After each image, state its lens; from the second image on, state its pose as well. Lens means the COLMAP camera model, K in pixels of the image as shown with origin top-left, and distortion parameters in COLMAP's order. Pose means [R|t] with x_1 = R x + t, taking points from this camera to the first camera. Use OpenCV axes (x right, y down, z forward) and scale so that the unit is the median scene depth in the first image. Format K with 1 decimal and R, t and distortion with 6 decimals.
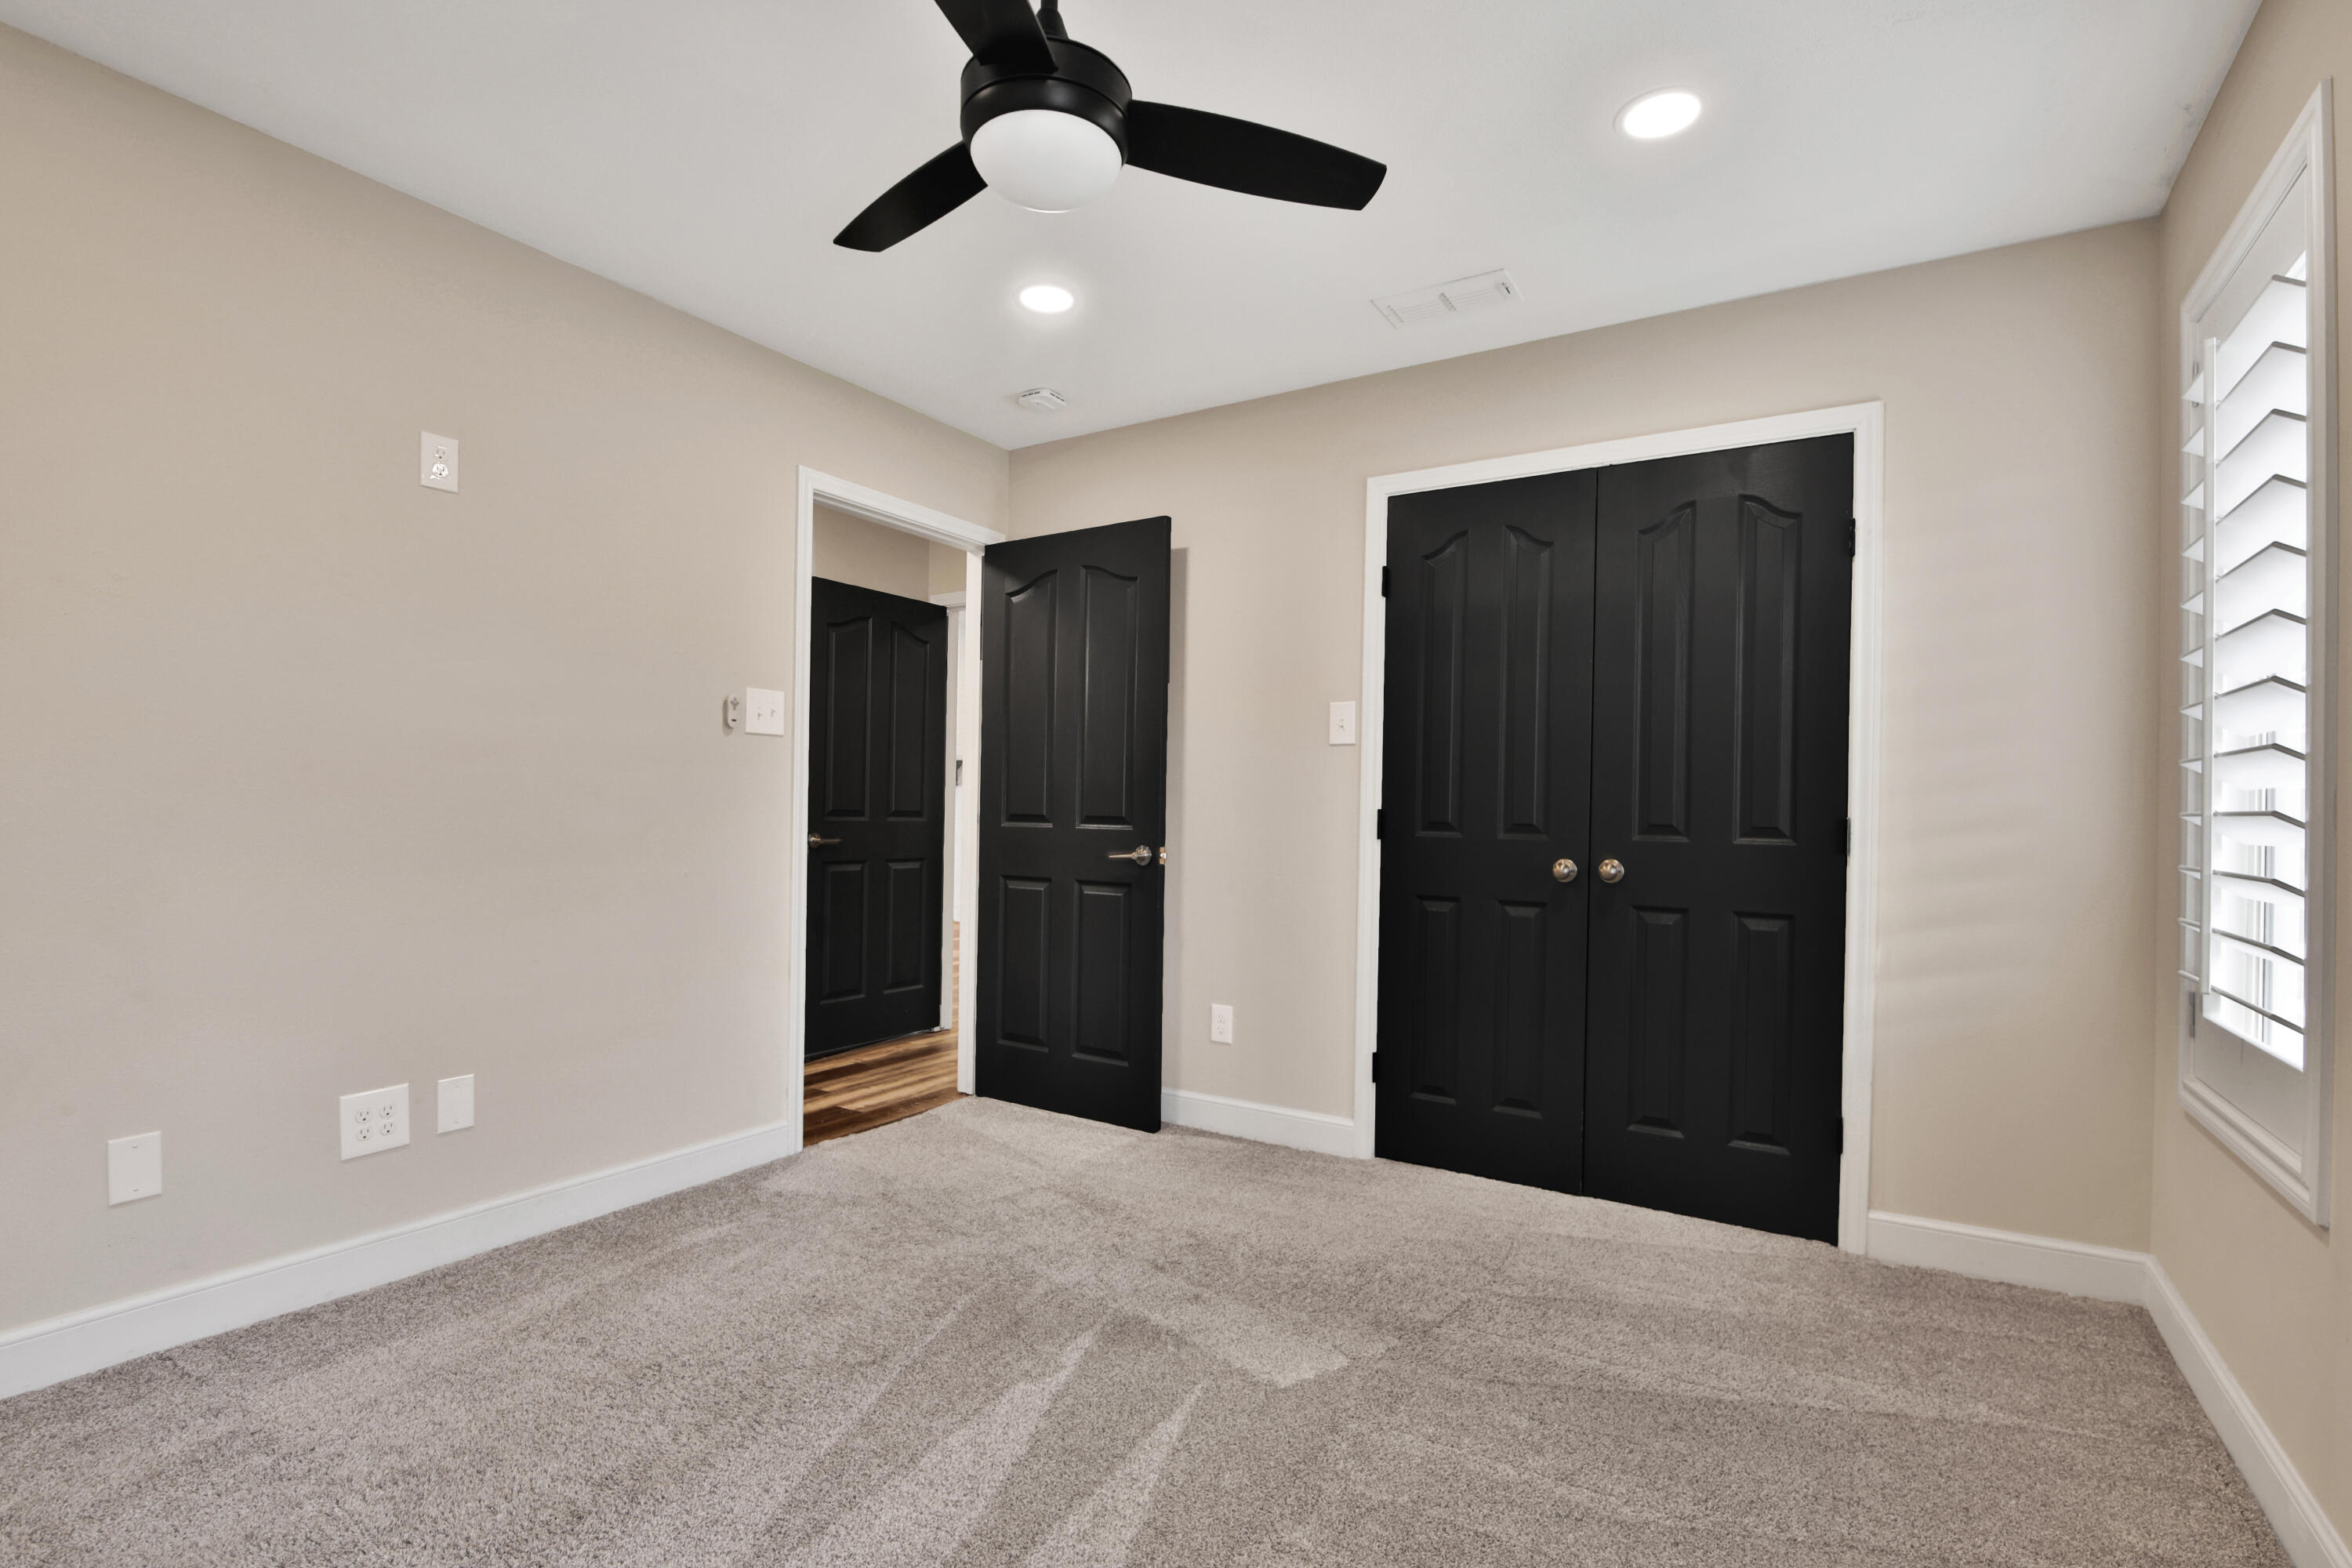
lens RADIAL K [[1102.9, 0, 1173.0], [0, 1102.9, 799.0], [0, 0, 1]] dist [0.004099, -0.008945]
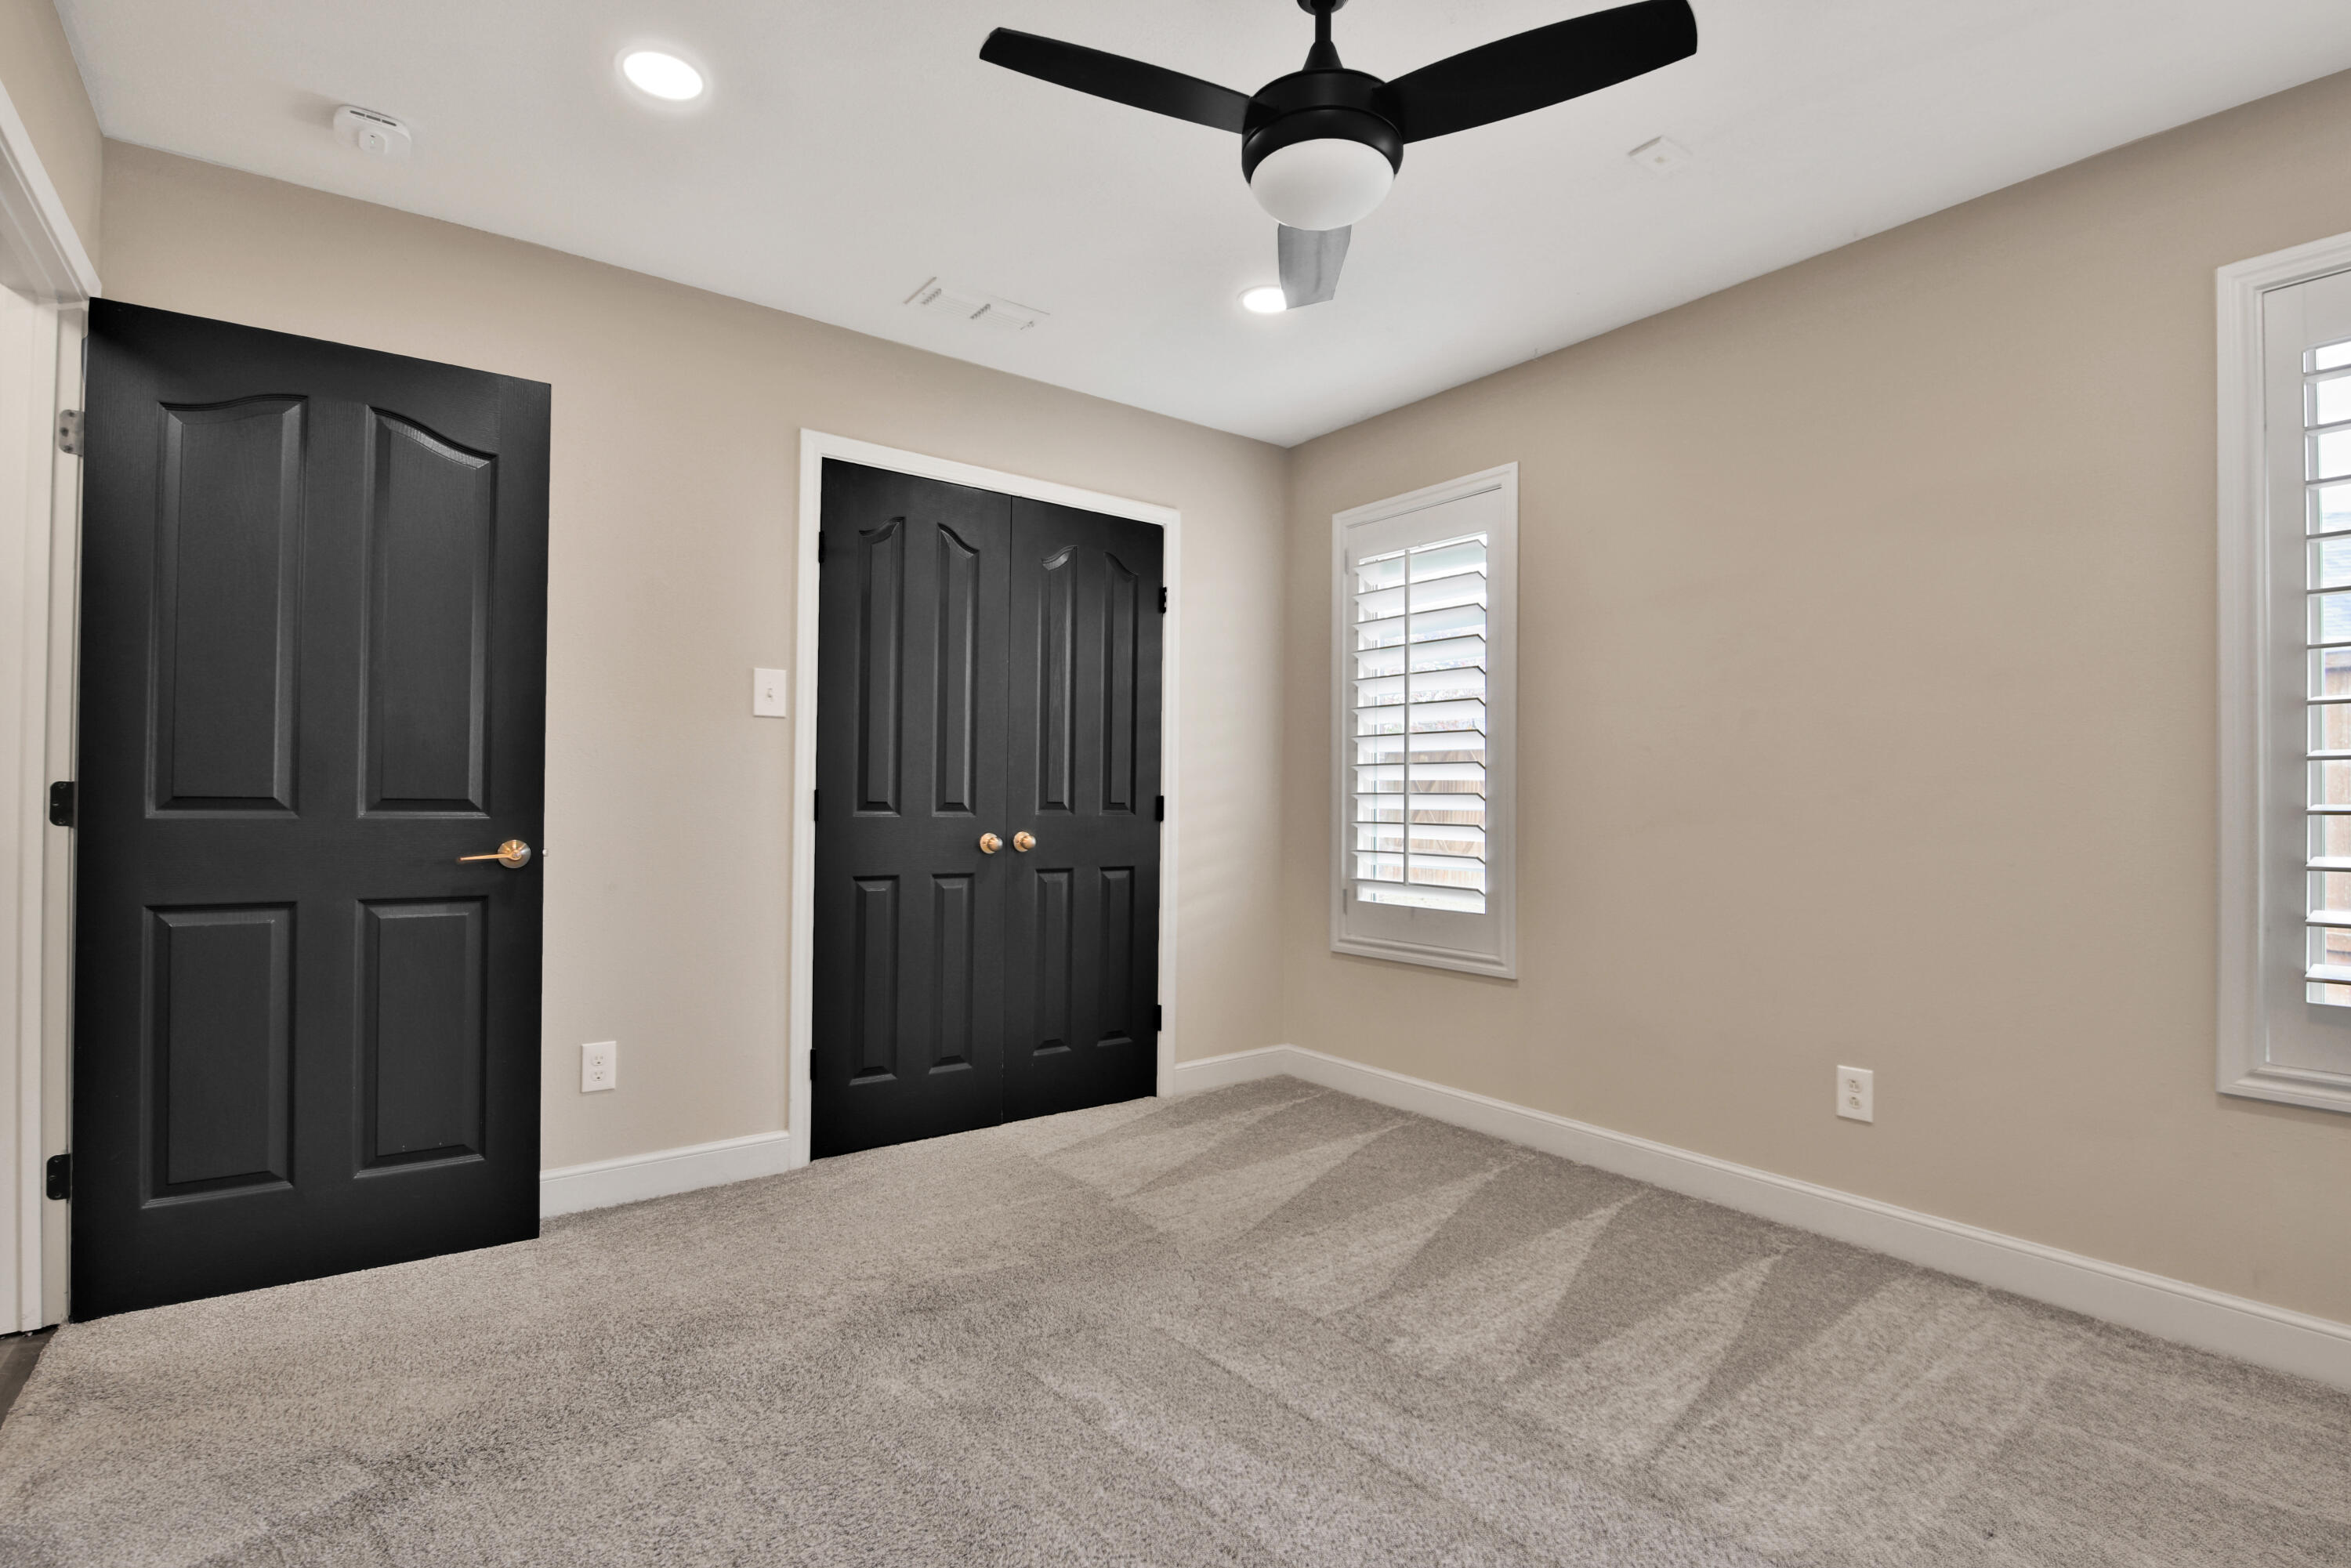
lens RADIAL K [[1102.3, 0, 1192.3], [0, 1102.3, 785.3], [0, 0, 1]] dist [0.004099, -0.008945]
pose [[0.356024, 0.001130, 0.934476, -0.586550], [-0.012118, 0.999921, 0.003408, -0.000792], [-0.934398, -0.012537, 0.356010, 0.376888]]
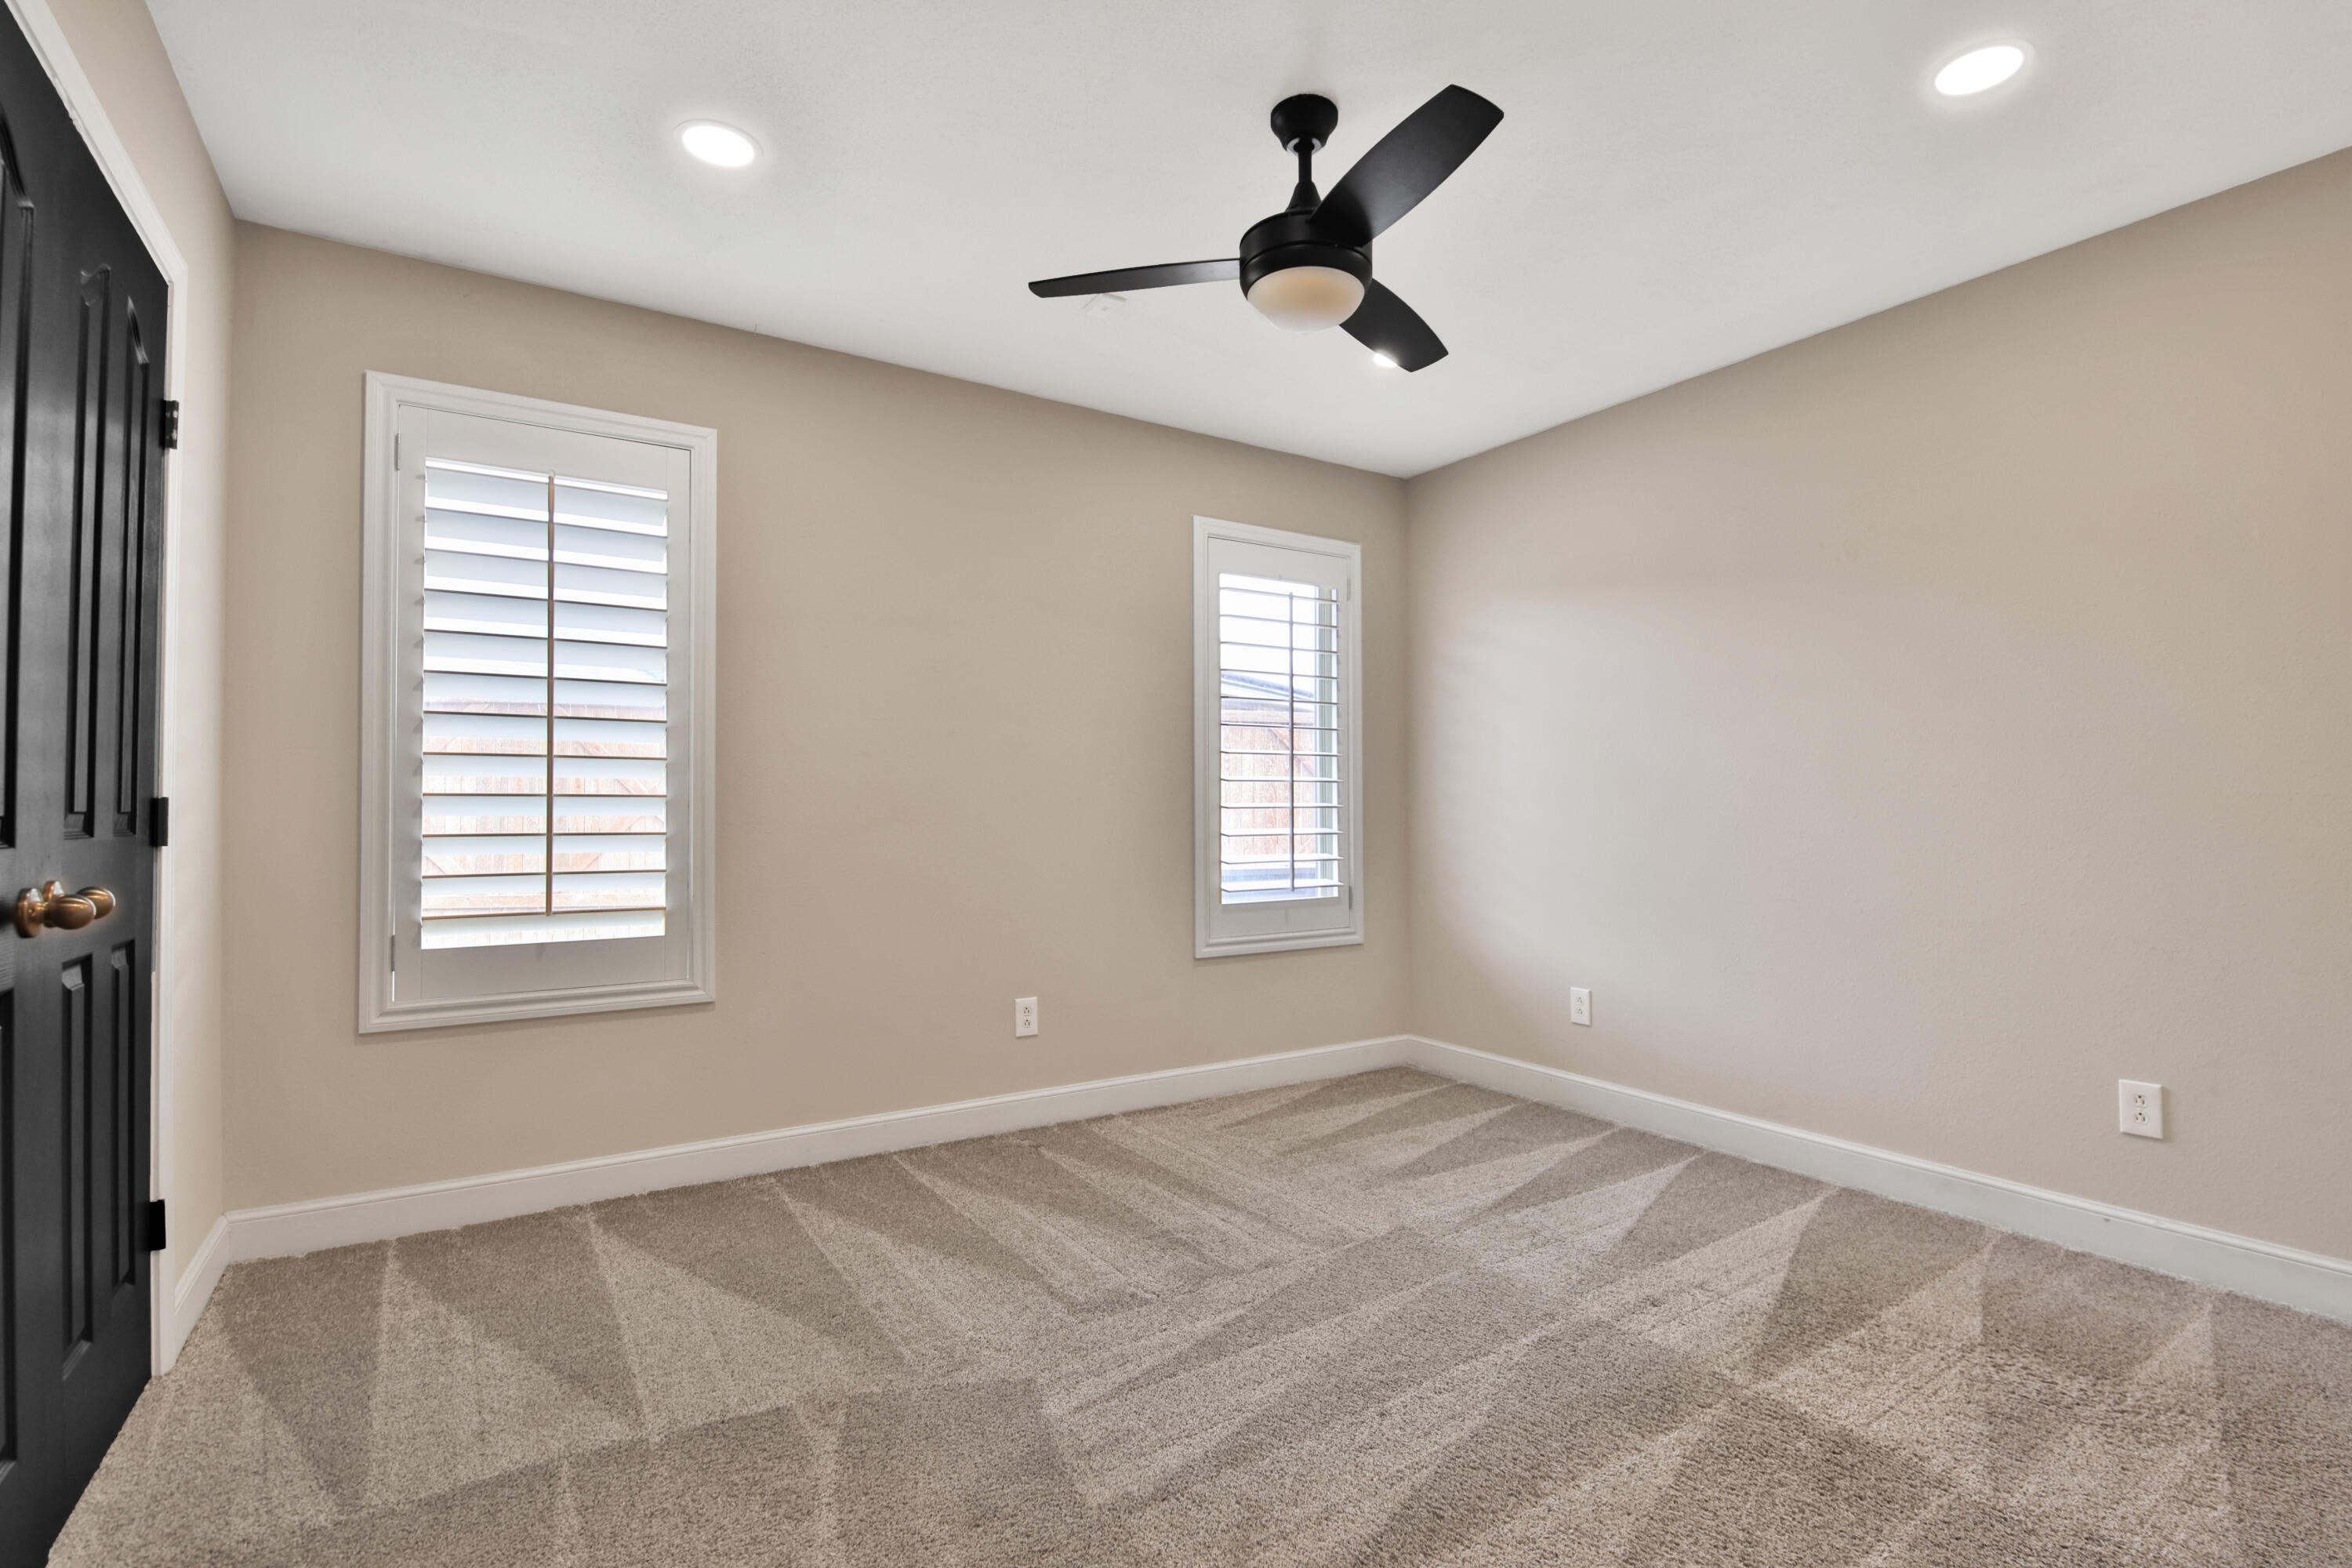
lens RADIAL K [[1102.9, 0, 1182.4], [0, 1102.9, 781.5], [0, 0, 1]] dist [0.004099, -0.008945]
pose [[-0.904810, -0.004445, 0.425792, -0.270092], [-0.016523, 0.999559, -0.024679, 0.011361], [-0.425495, -0.029365, -0.904484, 1.139139]]
